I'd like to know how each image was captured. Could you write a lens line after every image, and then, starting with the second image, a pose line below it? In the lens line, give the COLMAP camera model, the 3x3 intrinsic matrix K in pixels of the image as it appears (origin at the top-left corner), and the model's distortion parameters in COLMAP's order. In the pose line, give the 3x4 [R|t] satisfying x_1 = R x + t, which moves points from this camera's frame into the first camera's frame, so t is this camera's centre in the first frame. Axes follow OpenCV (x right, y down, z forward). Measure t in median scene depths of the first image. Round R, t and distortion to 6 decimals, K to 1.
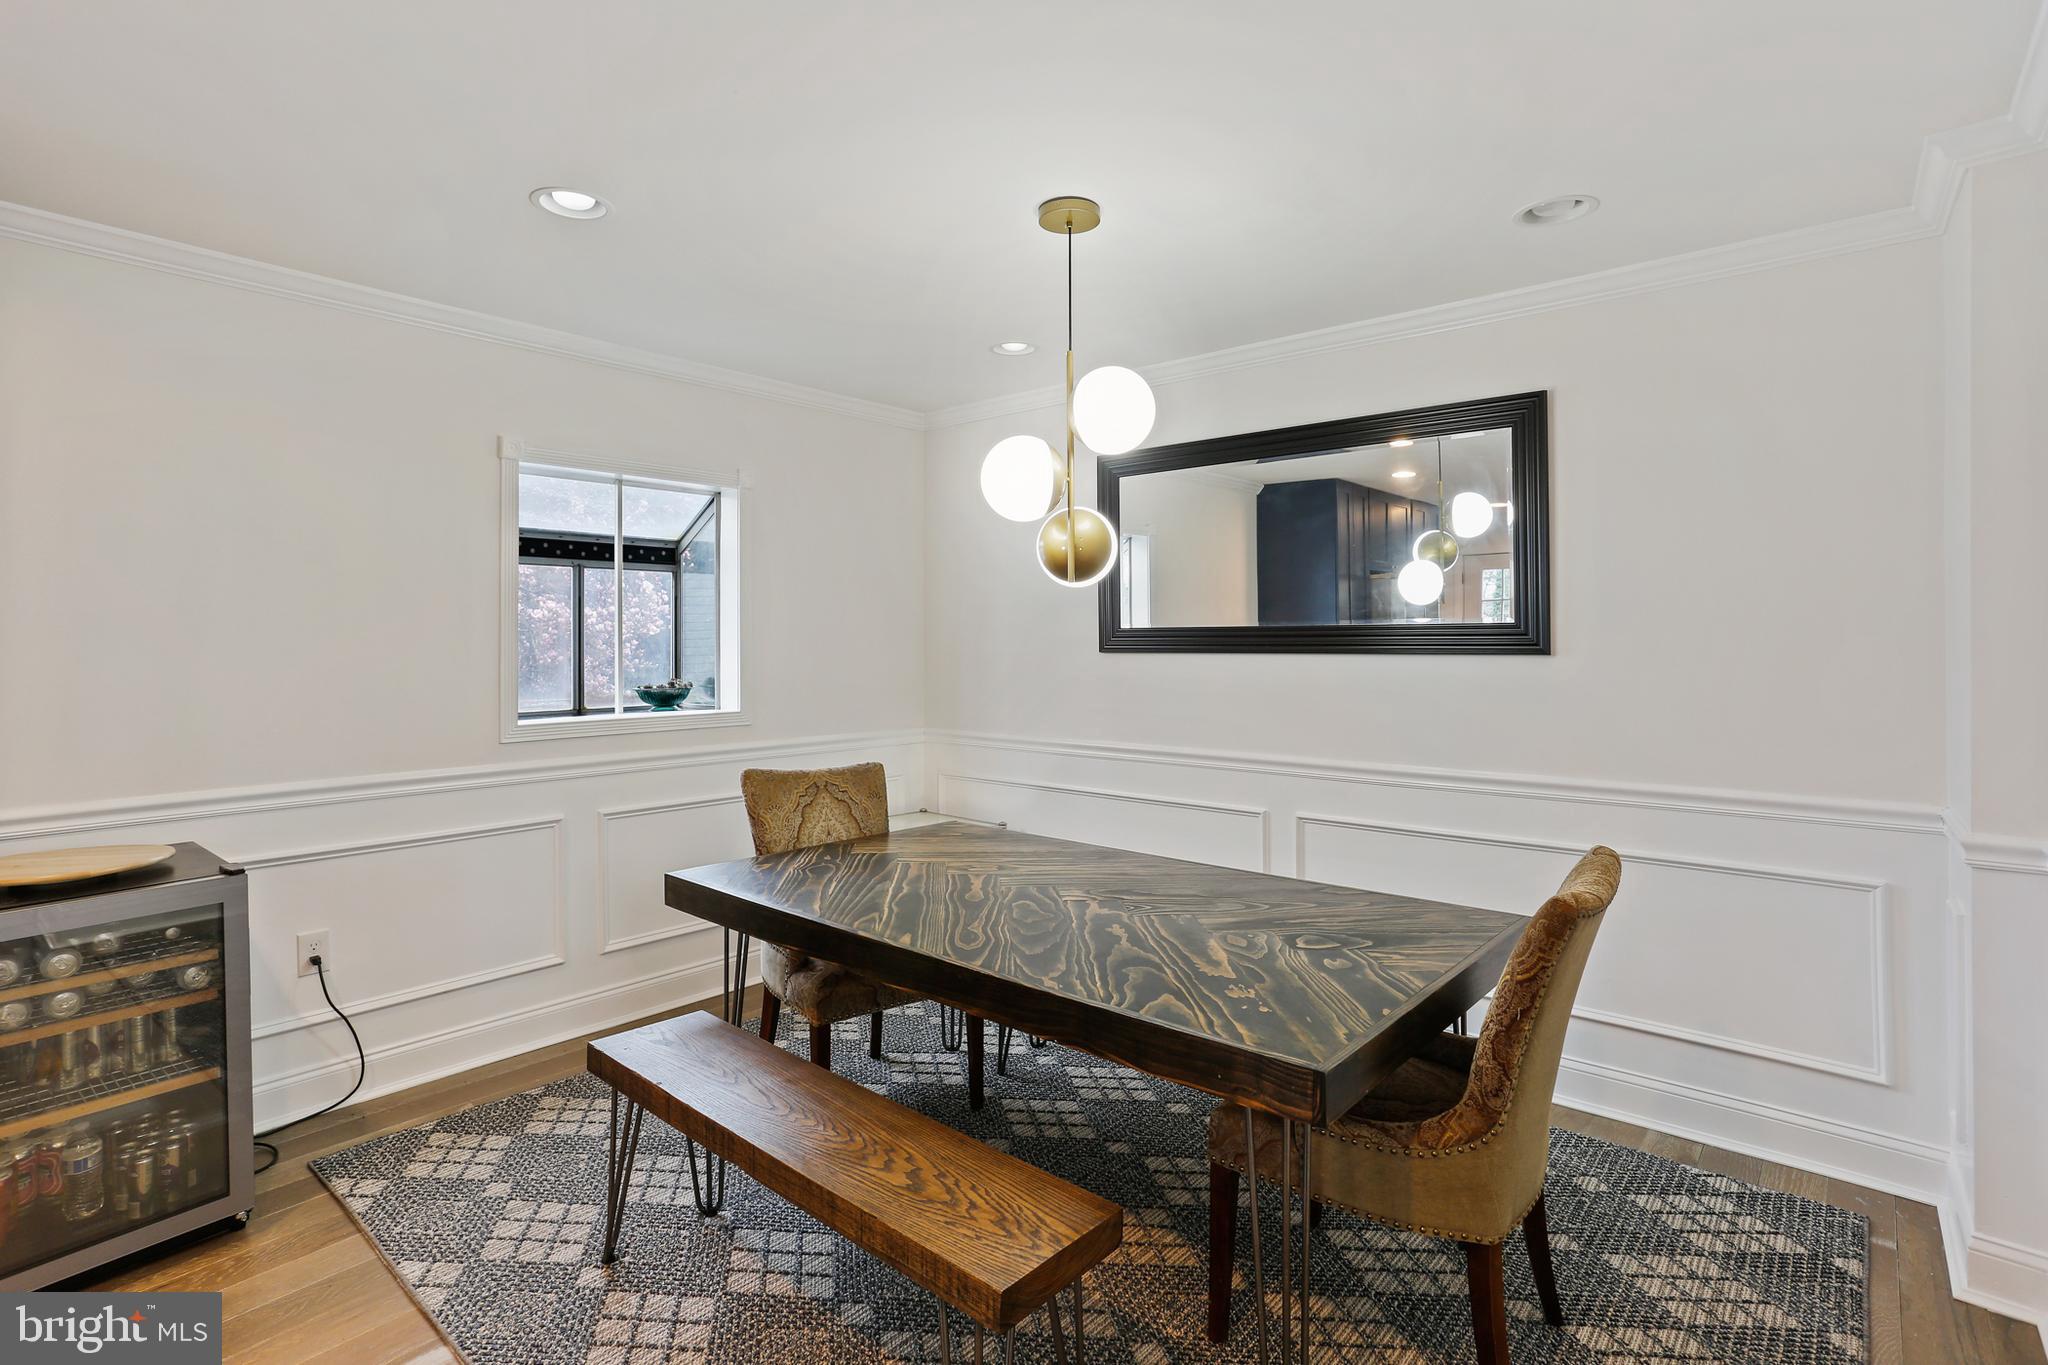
lens RADIAL K [[980.0, 0, 1026.3], [0, 980.0, 663.9], [0, 0, 1]] dist [-0.032511, 0.000300]
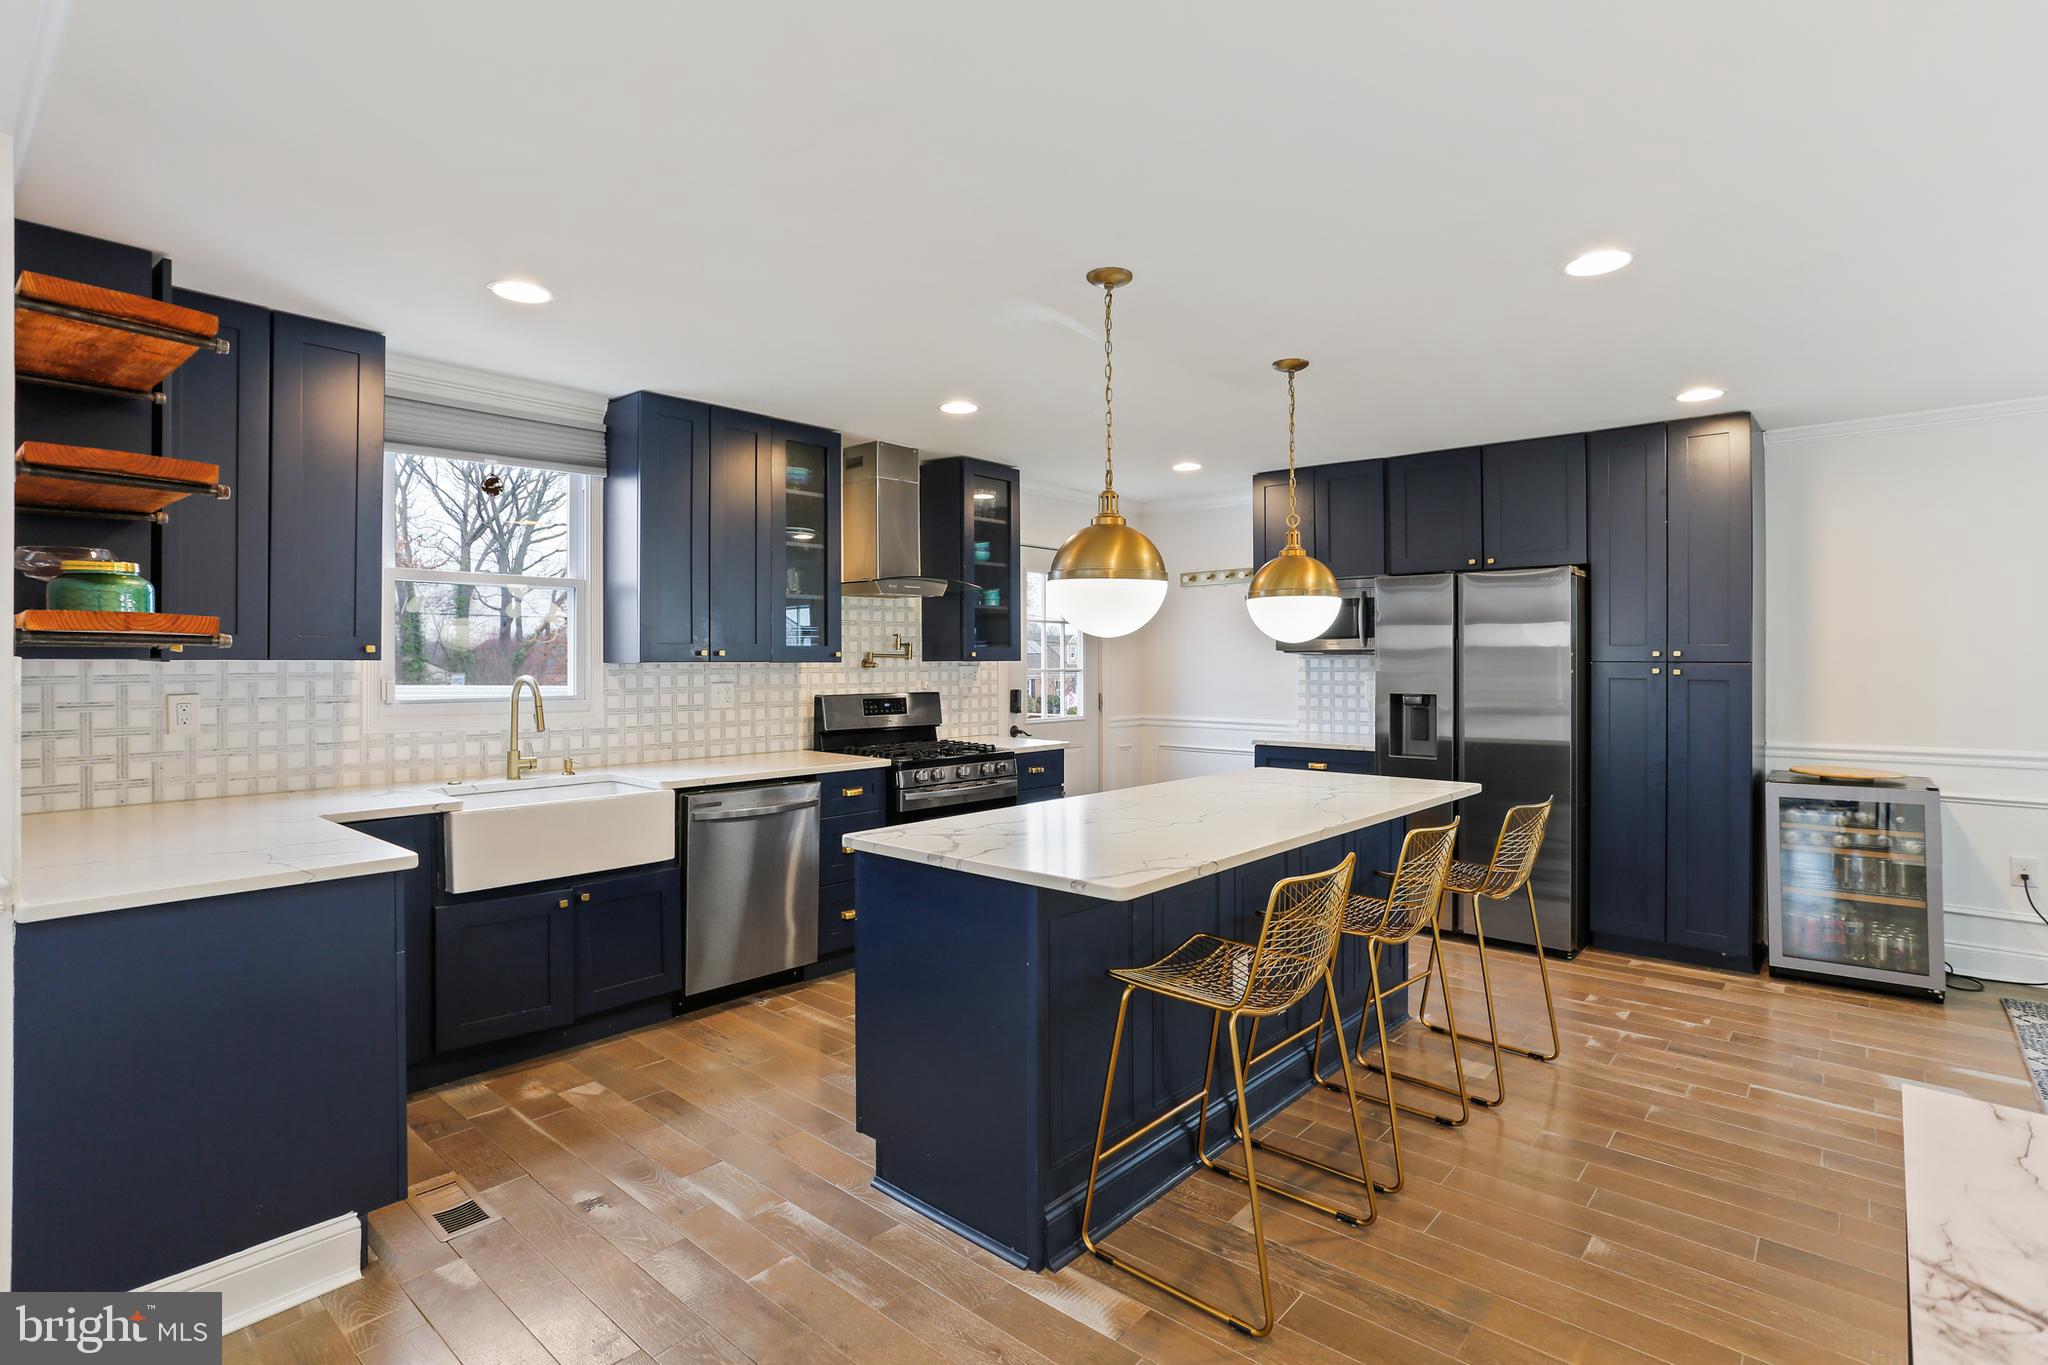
lens RADIAL K [[992.5, 0, 1016.6], [0, 992.5, 651.8], [0, 0, 1]] dist [-0.065998, 0.037453]
pose [[-0.027637, -0.001022, -0.999617, 0.921503], [-0.029380, 0.999568, -0.000210, 0.018410], [0.999186, 0.029363, -0.027656, -0.592752]]
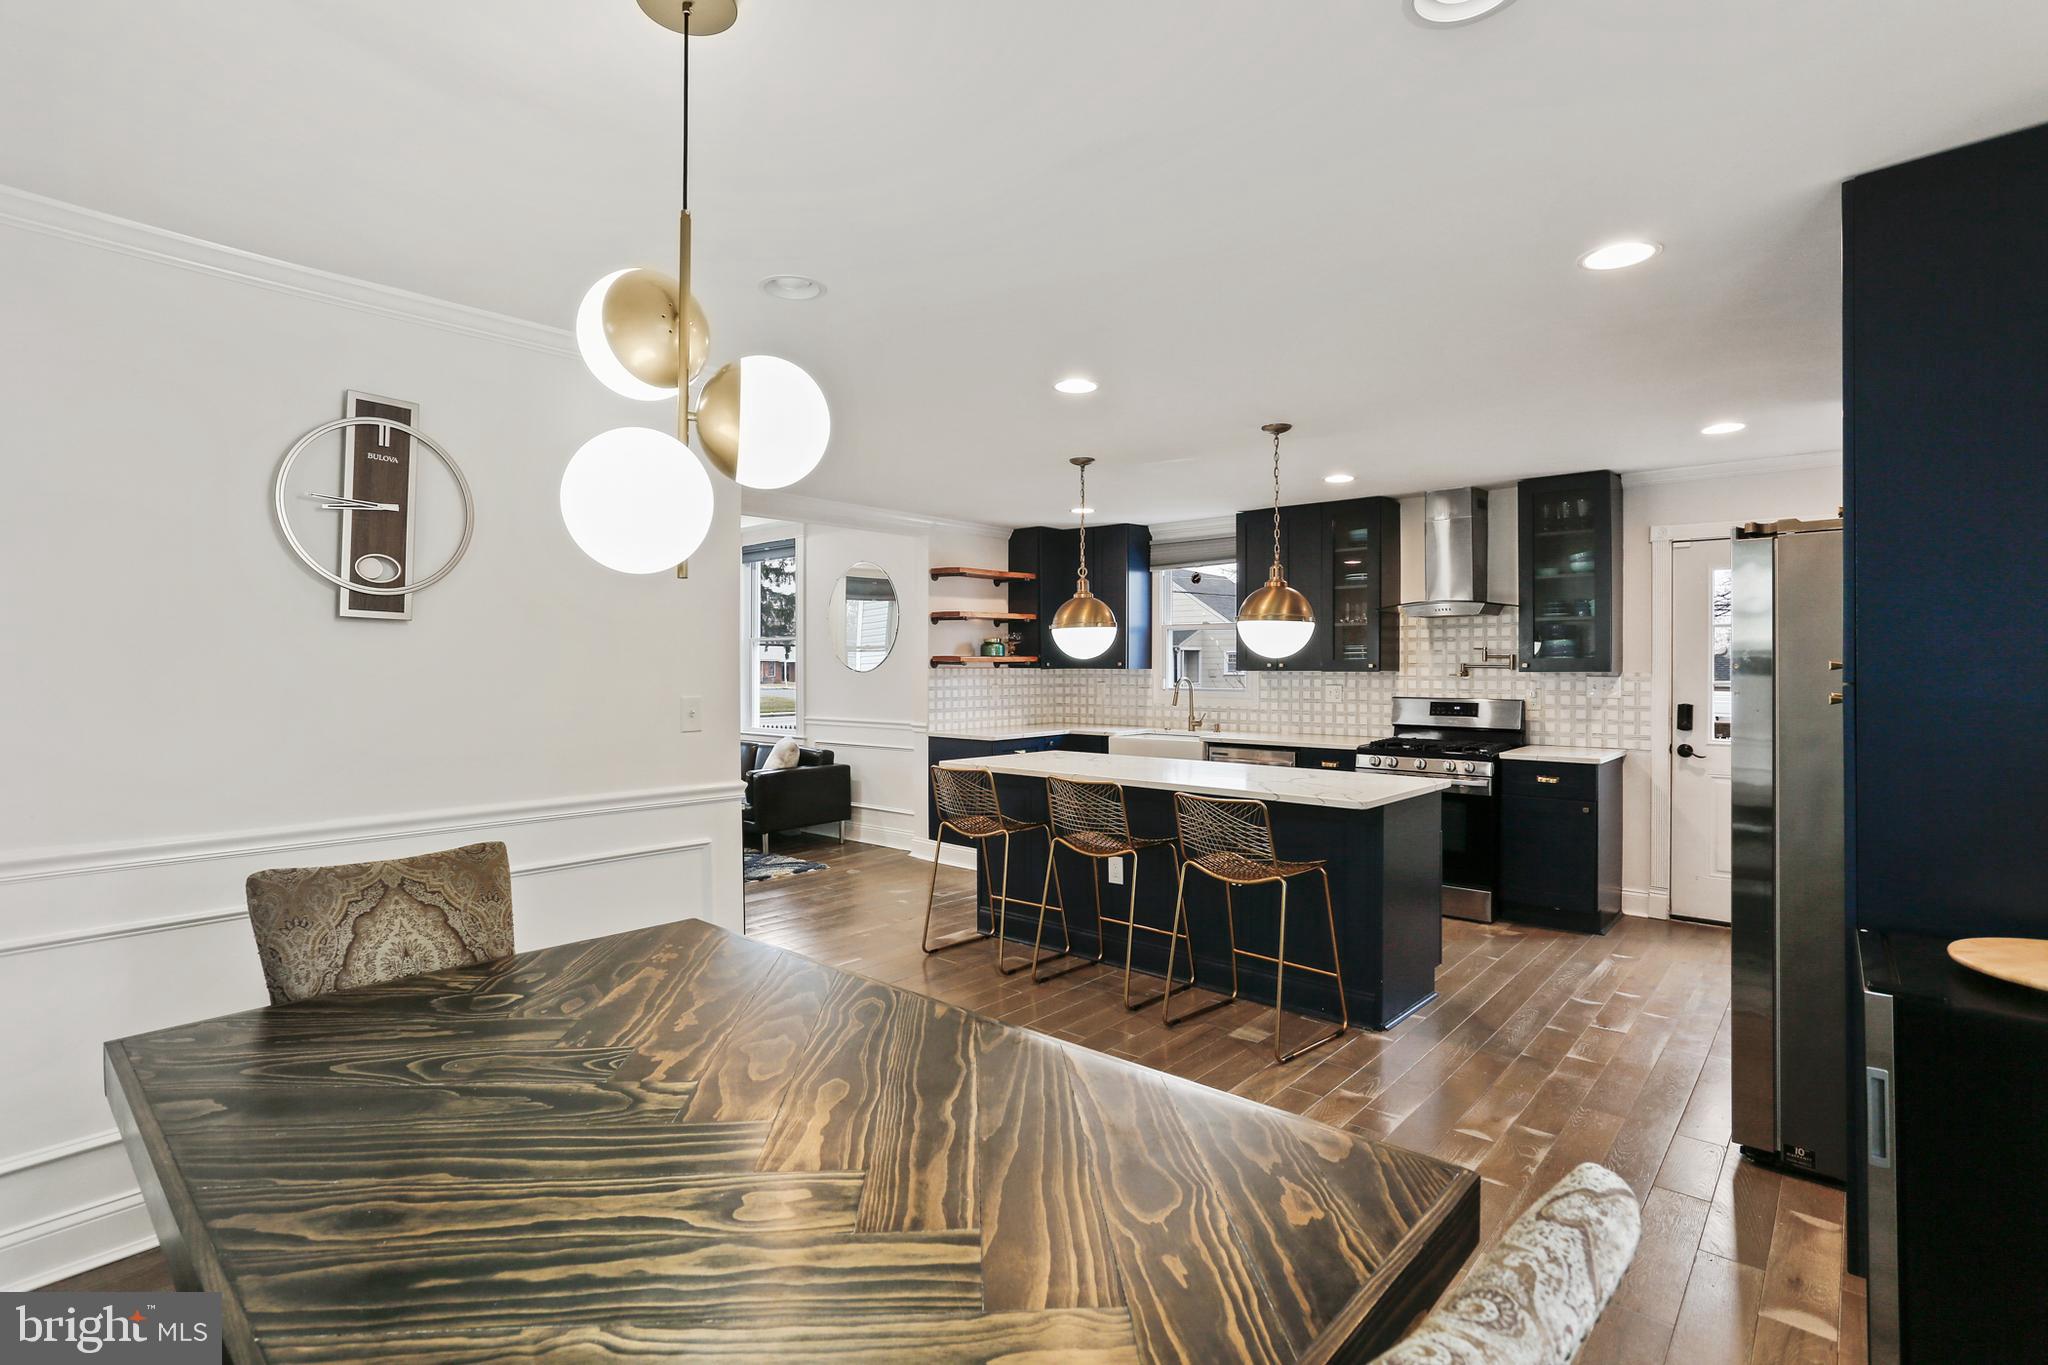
lens RADIAL K [[980.0, 0, 1026.3], [0, 980.0, 663.9], [0, 0, 1]] dist [-0.032511, 0.000300]
pose [[-0.999902, 0.004000, 0.013429, -0.190253], [0.004353, 0.999644, 0.026336, -0.044783], [-0.013319, 0.026392, -0.999563, 1.668753]]
